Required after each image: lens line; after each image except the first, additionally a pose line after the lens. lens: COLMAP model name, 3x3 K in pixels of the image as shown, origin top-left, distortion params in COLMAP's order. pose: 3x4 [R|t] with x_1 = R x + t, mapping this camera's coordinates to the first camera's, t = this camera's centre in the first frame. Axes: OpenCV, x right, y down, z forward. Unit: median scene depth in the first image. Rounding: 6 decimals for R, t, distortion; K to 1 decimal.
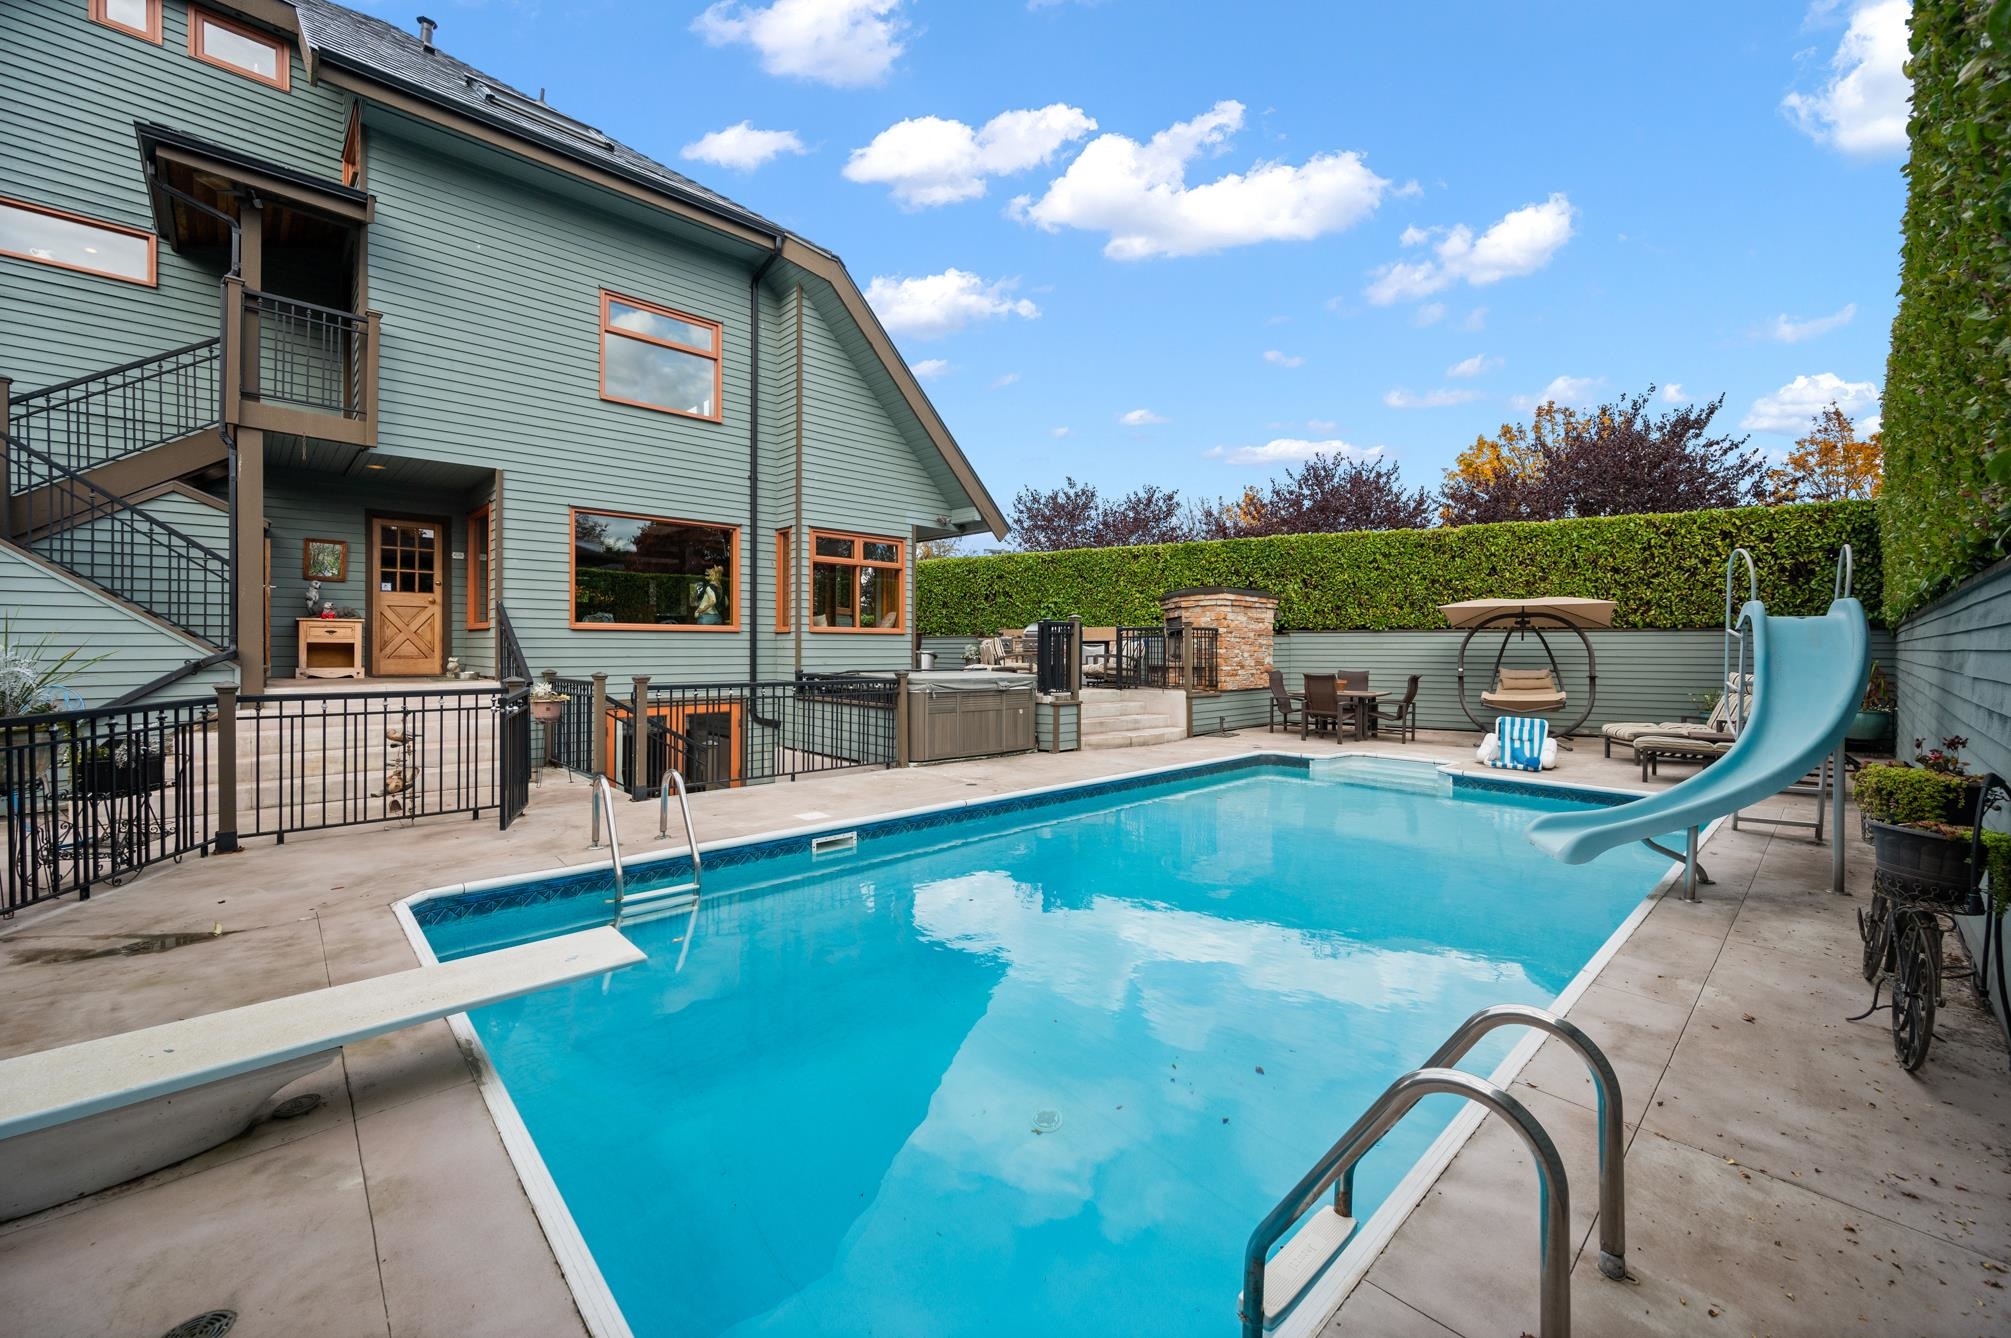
lens RADIAL K [[788.2, 0, 999.7], [0, 788.2, 648.4], [0, 0, 1]] dist [0.001363, 0.000227]
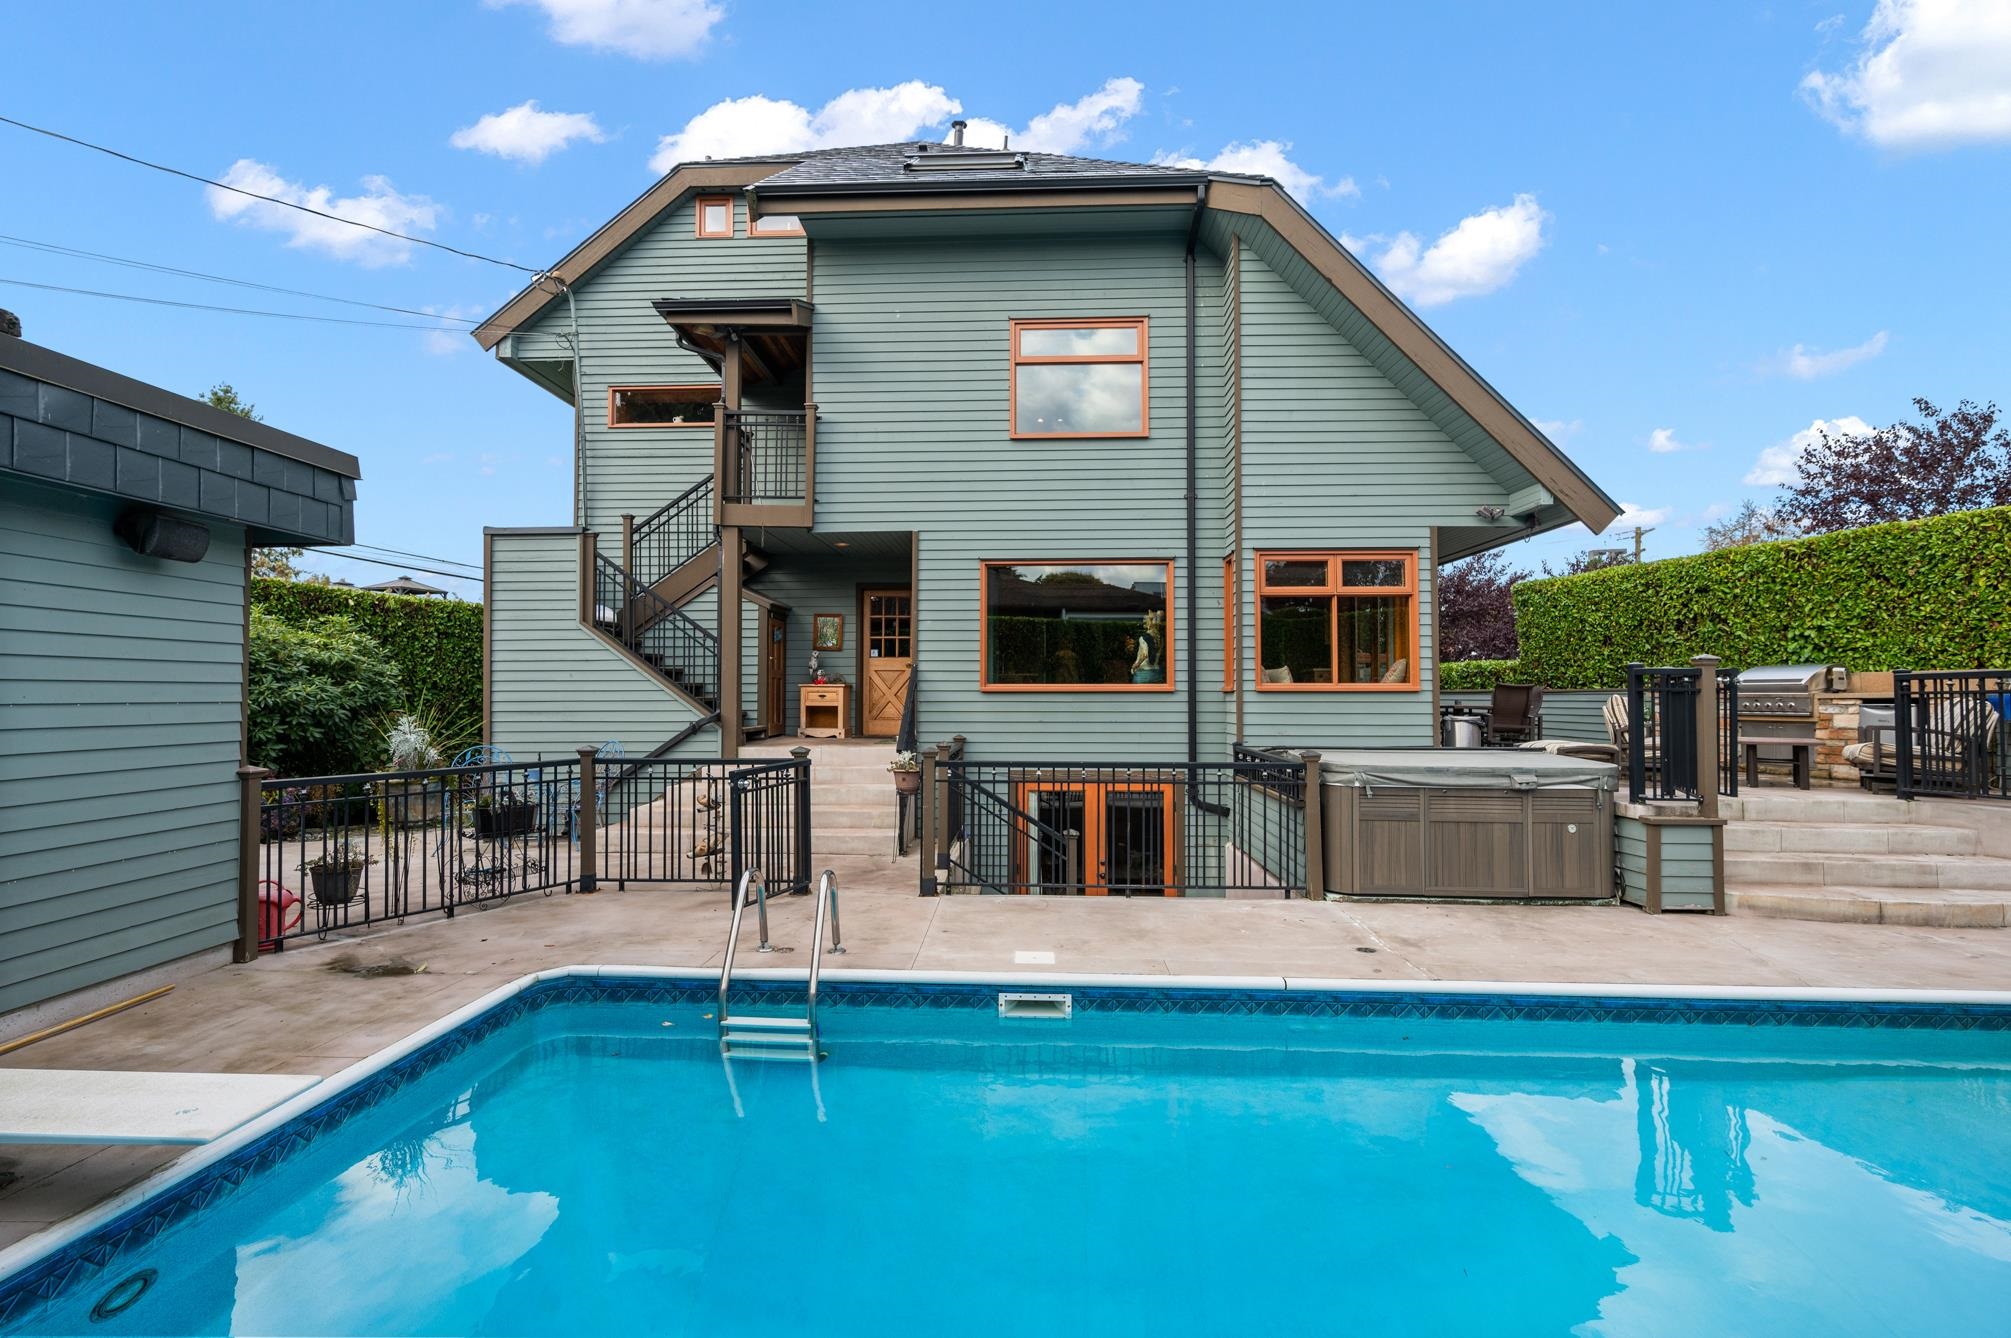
lens RADIAL K [[895.8, 0, 1005.5], [0, 895.8, 669.0], [0, 0, 1]] dist [-0.000872, 0.000018]
pose [[0.697395, -0.025709, -0.716226, 0.204151], [0.000754, 0.999382, -0.035140, -0.012347], [0.716686, 0.023966, 0.696984, 0.252505]]
